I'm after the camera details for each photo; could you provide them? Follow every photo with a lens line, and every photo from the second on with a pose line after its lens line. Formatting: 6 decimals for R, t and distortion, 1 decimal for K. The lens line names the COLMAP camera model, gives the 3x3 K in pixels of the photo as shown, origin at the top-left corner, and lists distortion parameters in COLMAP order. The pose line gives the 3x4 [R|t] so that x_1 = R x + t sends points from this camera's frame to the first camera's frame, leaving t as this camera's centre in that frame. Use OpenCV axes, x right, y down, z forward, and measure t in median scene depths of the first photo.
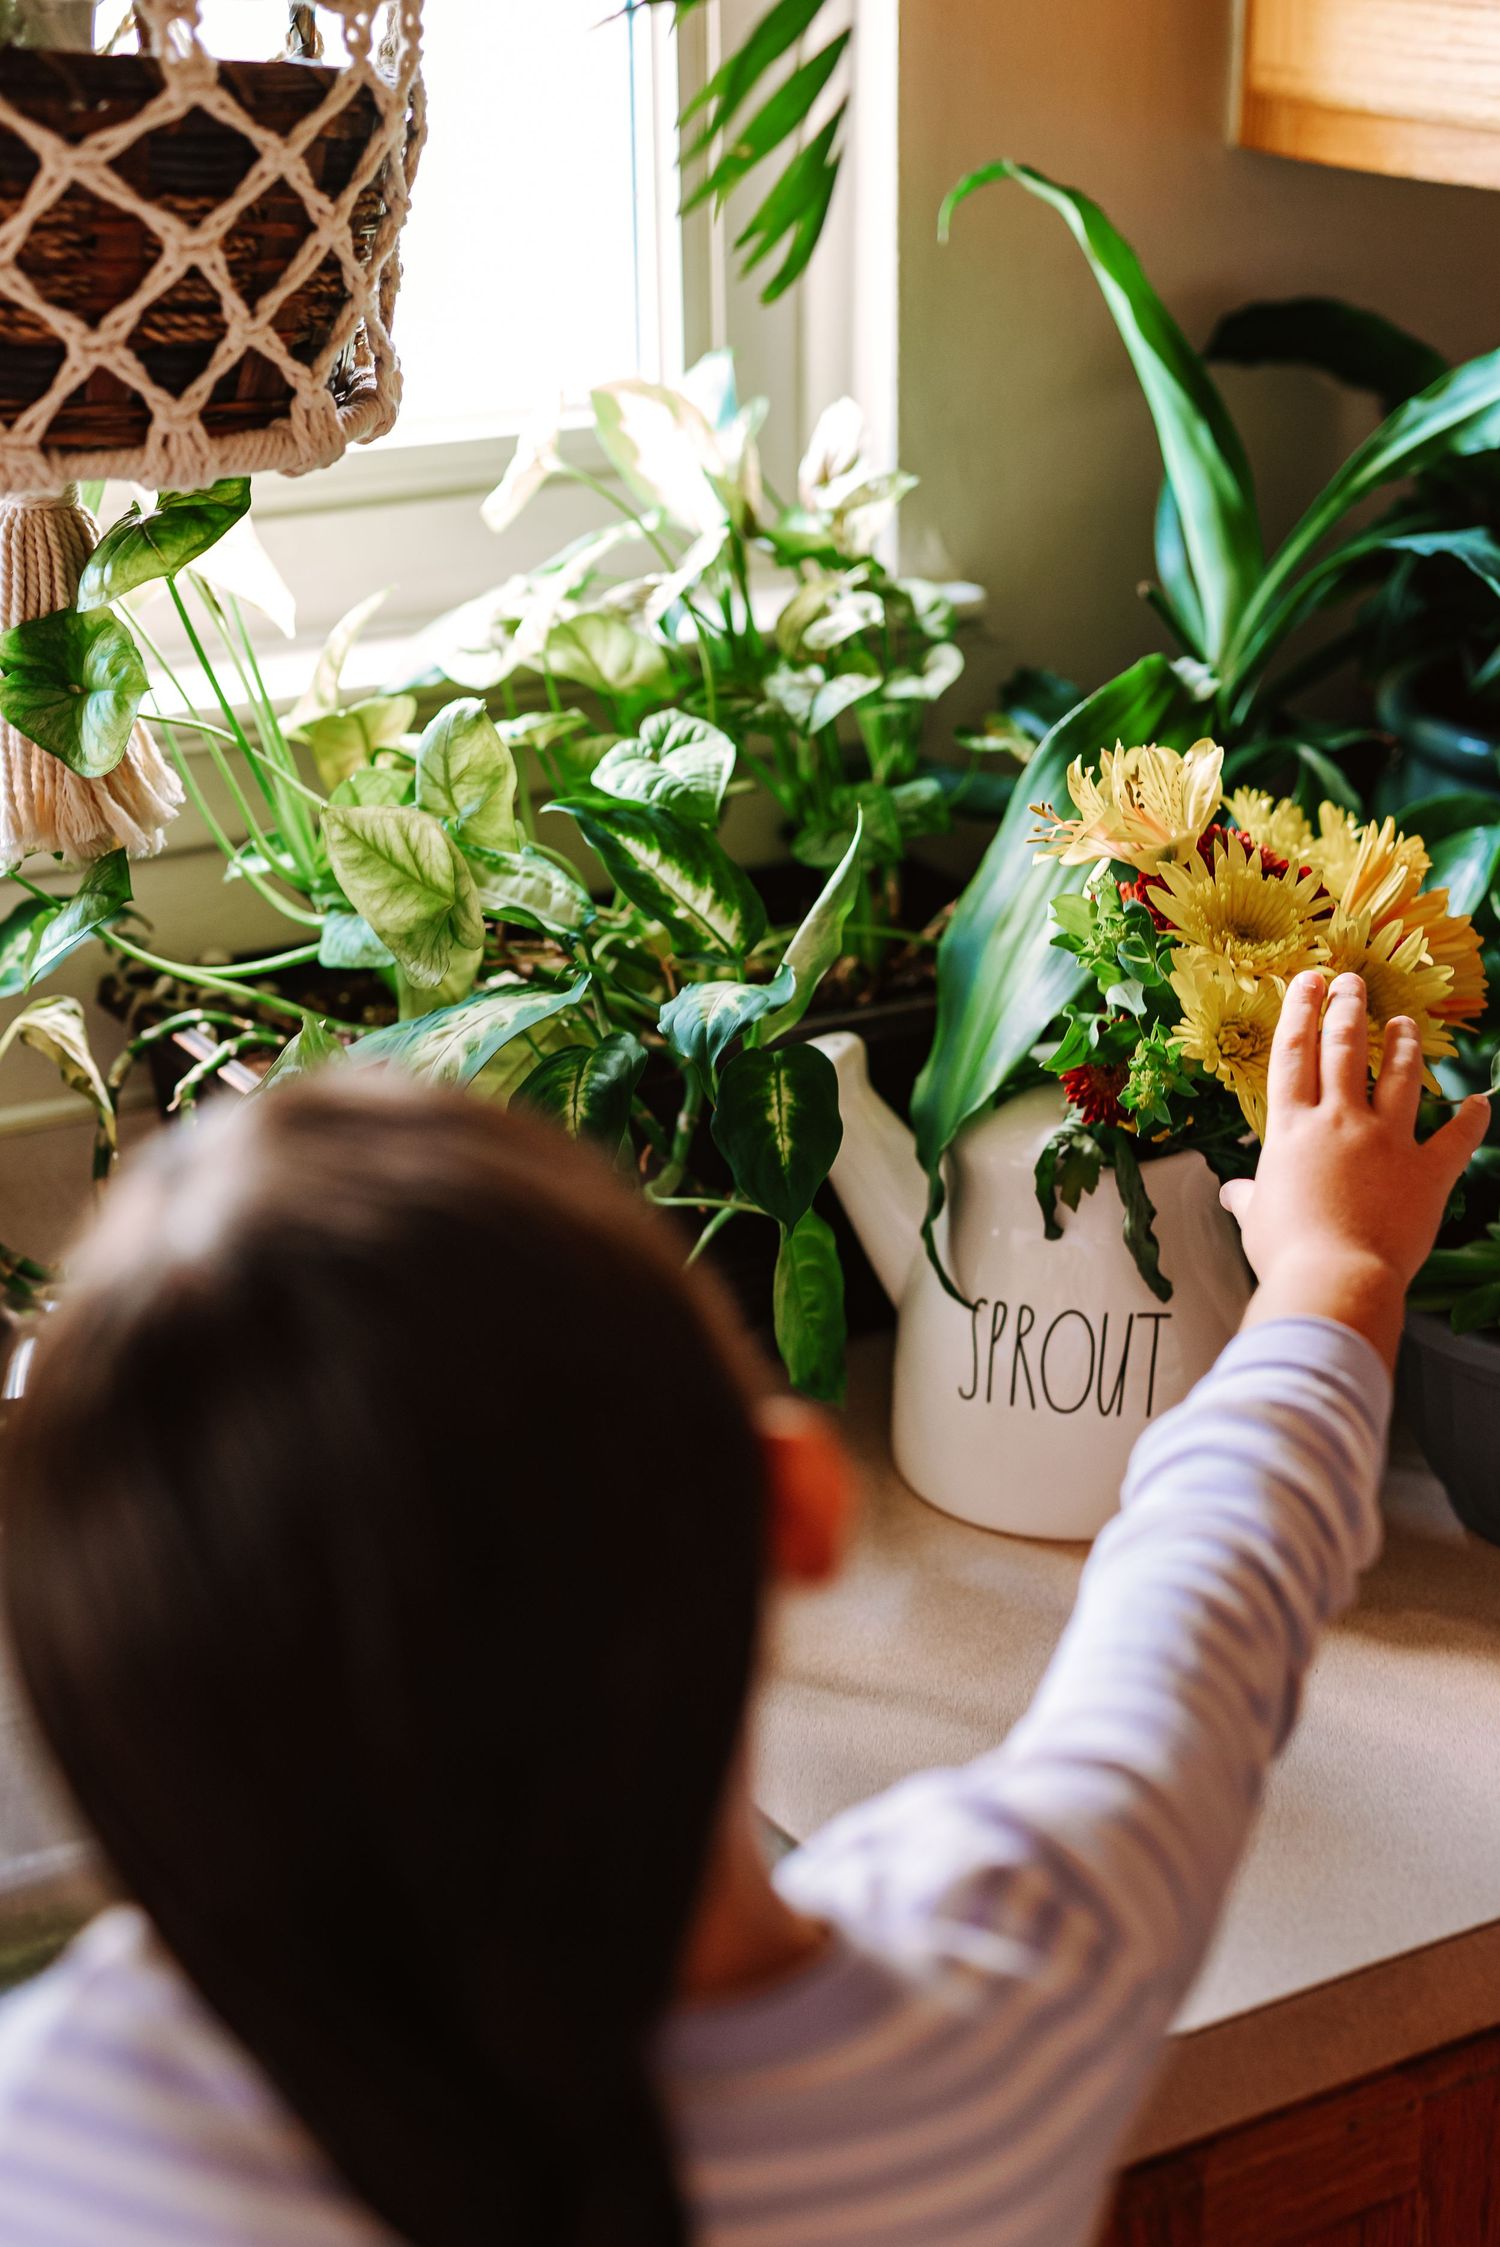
lens RADIAL K [[3650.5, 0, 794.2], [0, 3650.5, 1188.3], [0, 0, 1]] dist [-0.005278, 0.050315]
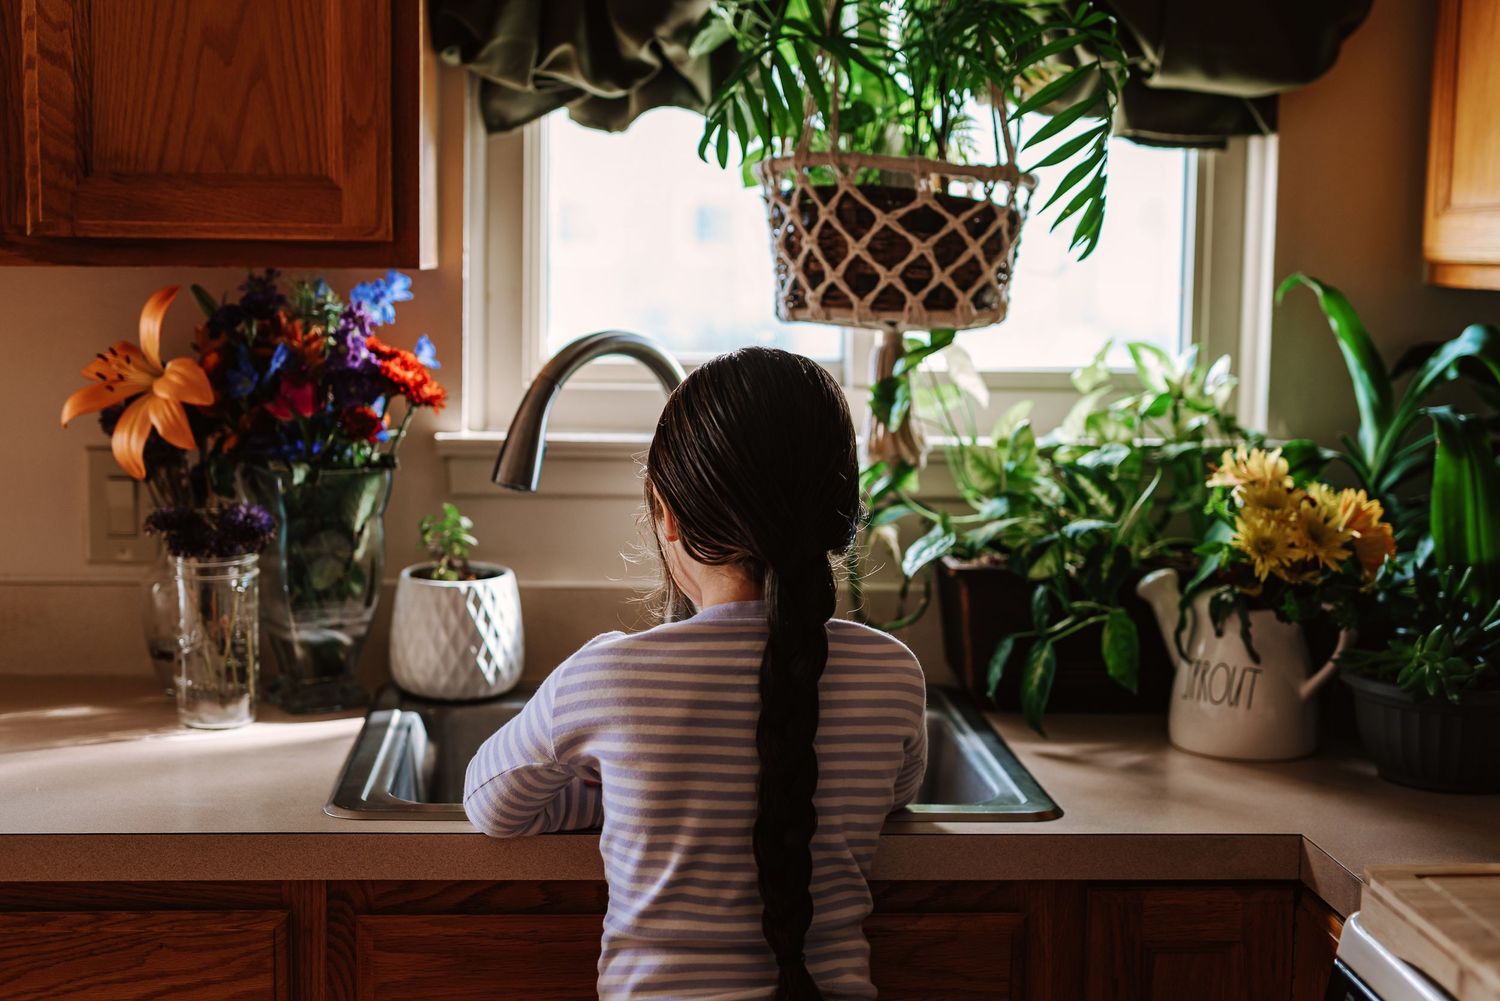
lens RADIAL K [[2155.2, 0, 794.0], [0, 2155.2, 509.7], [0, 0, 1]] dist [0.004470, -0.010865]
pose [[0.901137, 0.070188, -0.427815, 0.544434], [-0.179111, 0.958927, -0.219951, 0.387664], [0.394805, 0.274832, 0.876696, -0.618289]]
